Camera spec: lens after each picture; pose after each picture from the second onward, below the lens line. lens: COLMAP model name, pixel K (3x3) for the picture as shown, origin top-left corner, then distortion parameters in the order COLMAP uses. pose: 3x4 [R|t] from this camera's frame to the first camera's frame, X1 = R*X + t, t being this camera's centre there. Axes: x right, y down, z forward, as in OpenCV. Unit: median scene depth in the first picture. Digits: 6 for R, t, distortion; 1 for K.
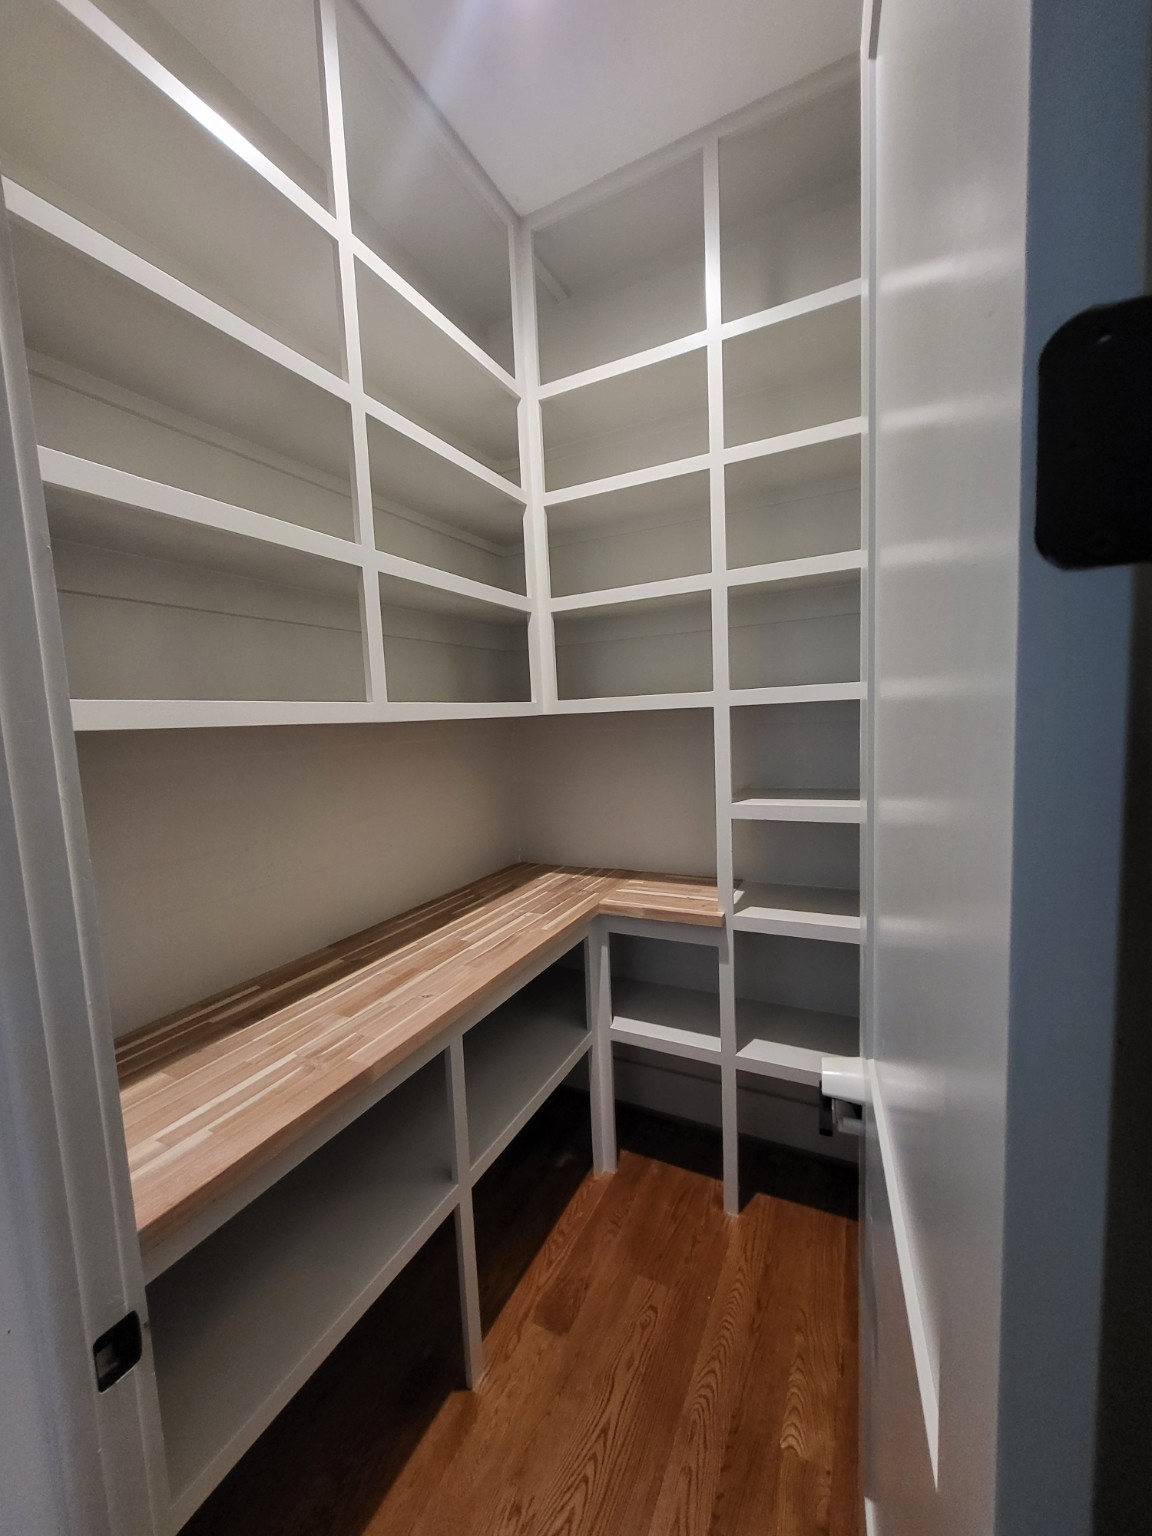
lens RADIAL K [[601.3, 0, 560.2], [0, 601.3, 772.7], [0, 0, 1]] dist [-0.000160, -0.000446]
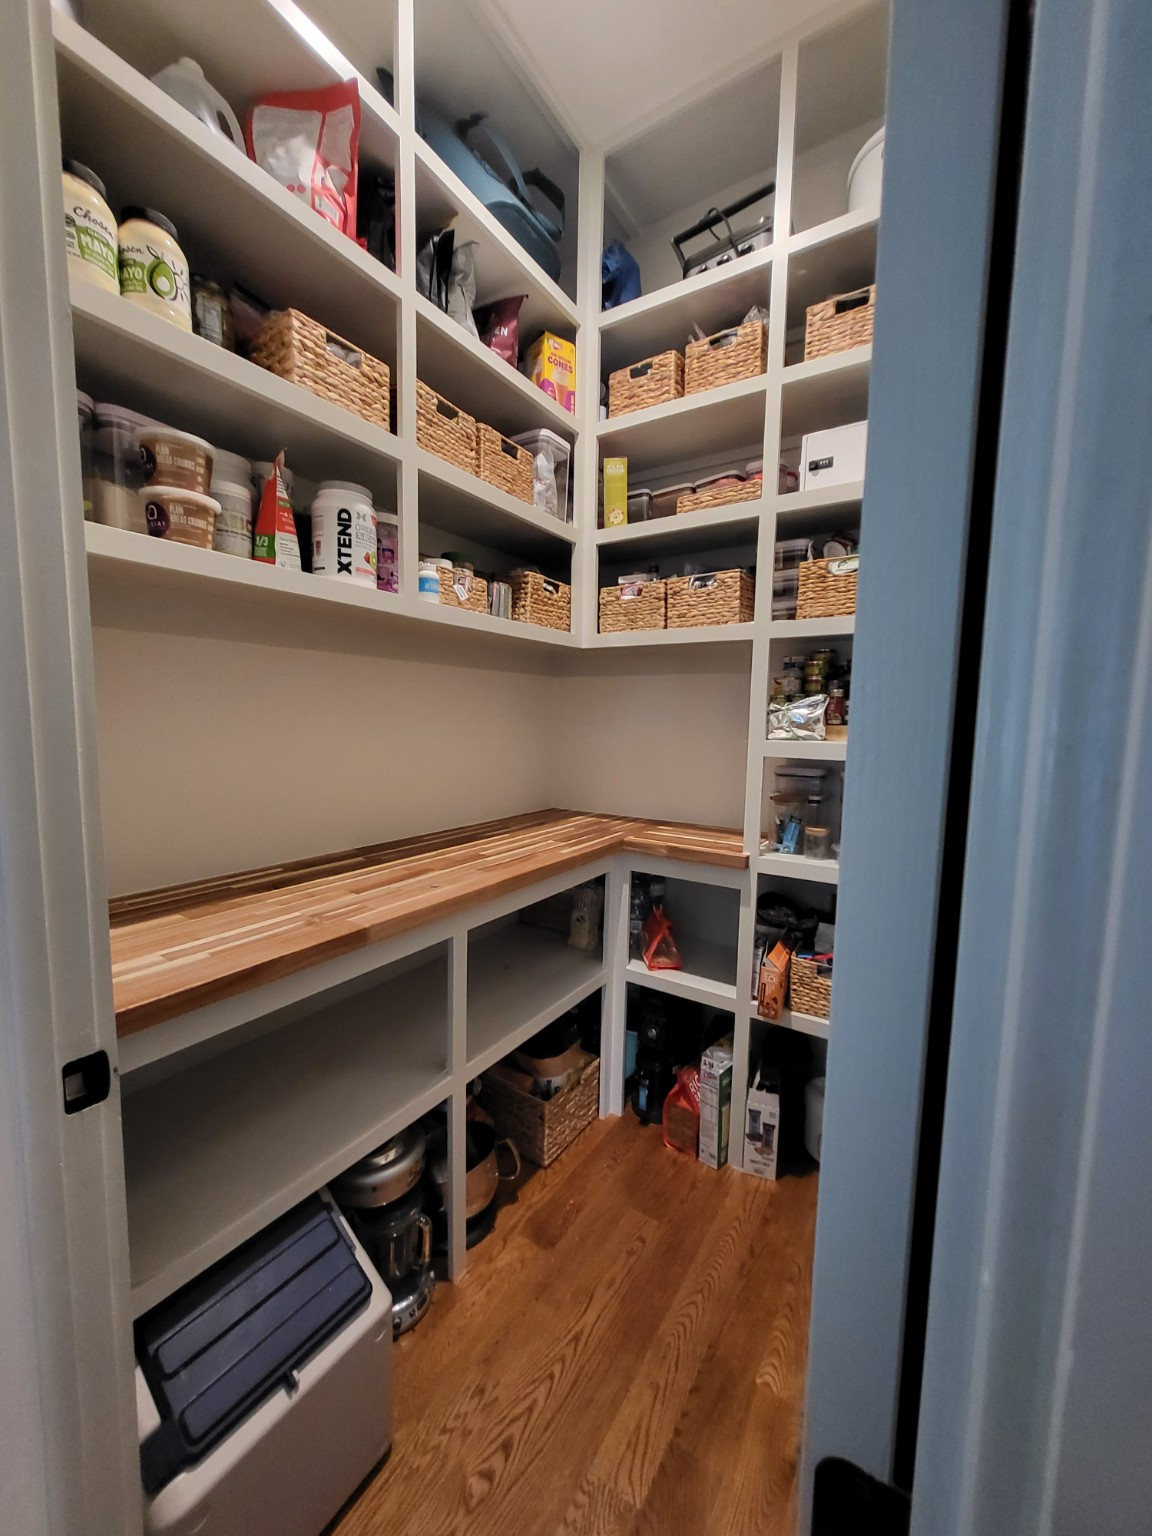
lens RADIAL K [[601.3, 0, 561.8], [0, 601.3, 775.7], [0, 0, 1]] dist [-0.000160, -0.000446]
pose [[0.992183, 0.073264, -0.101021, 0.076236], [-0.072755, 0.997312, 0.008717, 0.149512], [0.101388, -0.001300, 0.994846, 0.007893]]
